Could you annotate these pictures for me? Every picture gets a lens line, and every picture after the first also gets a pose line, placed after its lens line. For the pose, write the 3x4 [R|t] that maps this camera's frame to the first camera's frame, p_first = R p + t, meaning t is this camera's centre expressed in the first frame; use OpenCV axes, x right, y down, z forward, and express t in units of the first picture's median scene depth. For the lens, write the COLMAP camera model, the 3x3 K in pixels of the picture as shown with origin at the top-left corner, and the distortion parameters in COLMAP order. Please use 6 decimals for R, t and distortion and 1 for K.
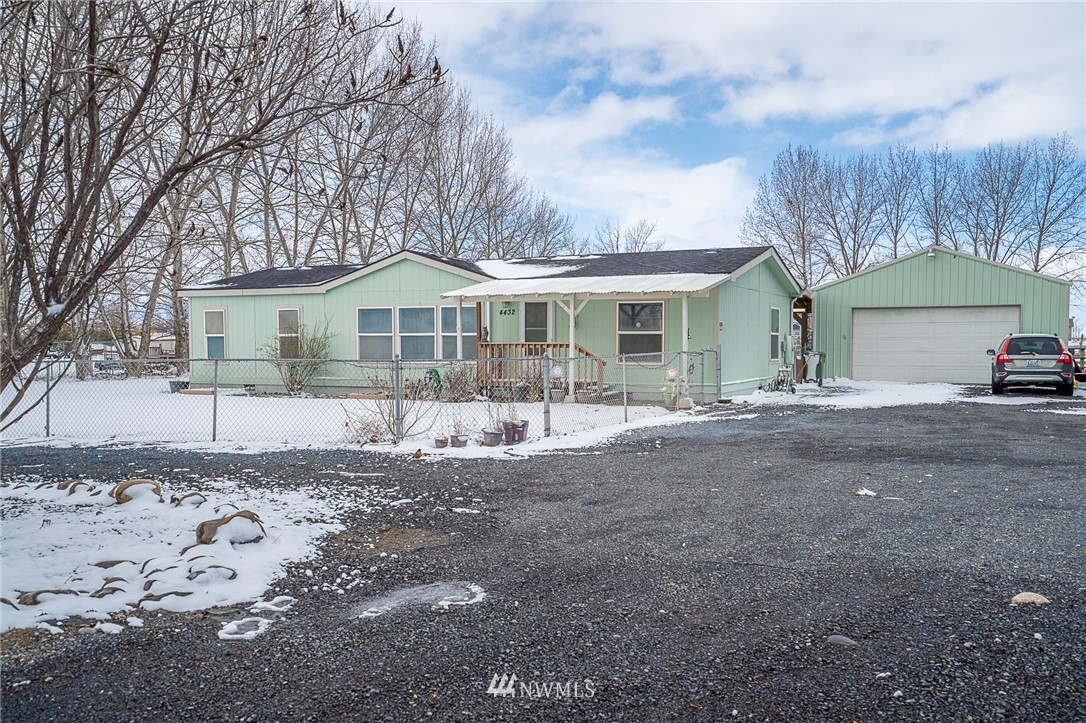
lens RADIAL K [[988.9, 0, 556.7], [0, 988.9, 386.9], [0, 0, 1]] dist [0.058794, 0.000000]
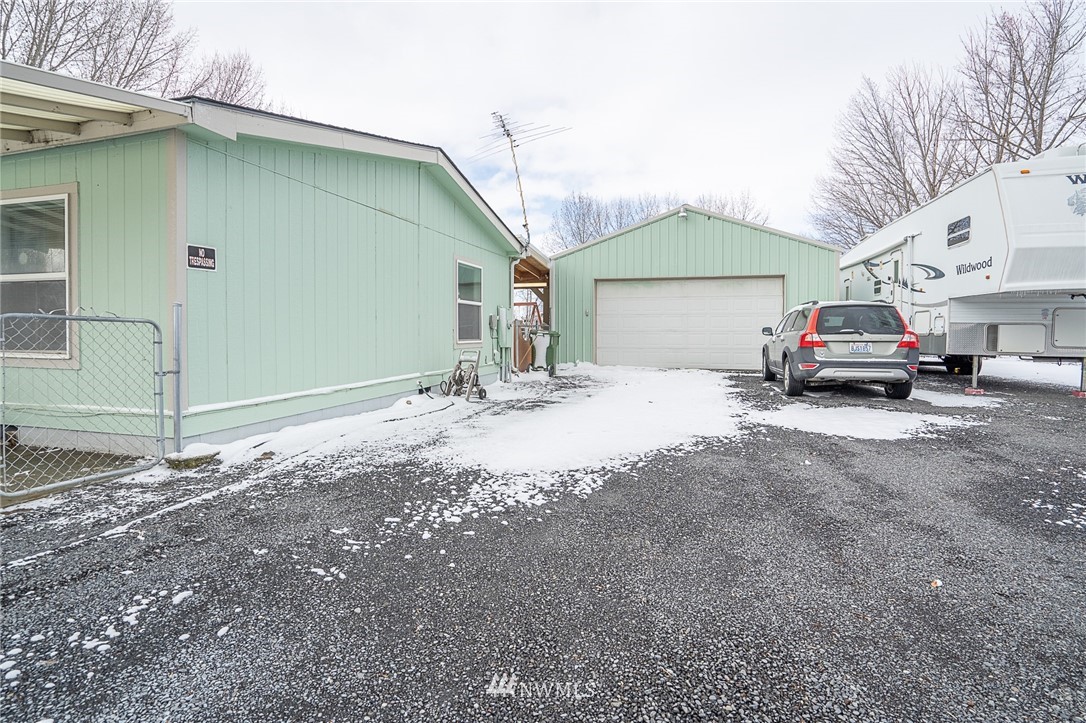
lens RADIAL K [[530.6, 0, 543.3], [0, 530.6, 342.5], [0, 0, 1]] dist [-0.050244, 0.020528]
pose [[0.990536, -0.003083, 0.137215, 0.270055], [0.005946, 0.999773, -0.020465, -0.024020], [-0.137121, 0.021087, 0.990330, 0.790853]]
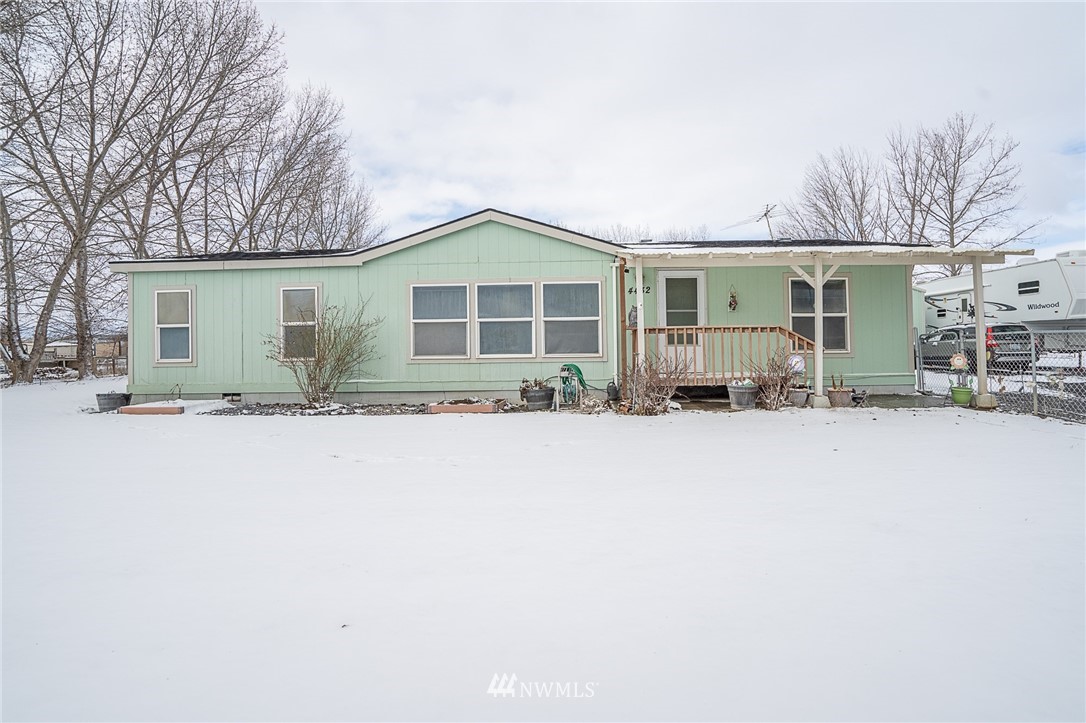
lens RADIAL K [[530.6, 0, 563.5], [0, 530.6, 341.8], [0, 0, 1]] dist [-0.050244, 0.020528]
pose [[0.915892, -0.009567, 0.401311, -0.306918], [0.031146, 0.998396, -0.047281, -0.018433], [-0.400215, 0.055804, 0.914721, 0.711989]]
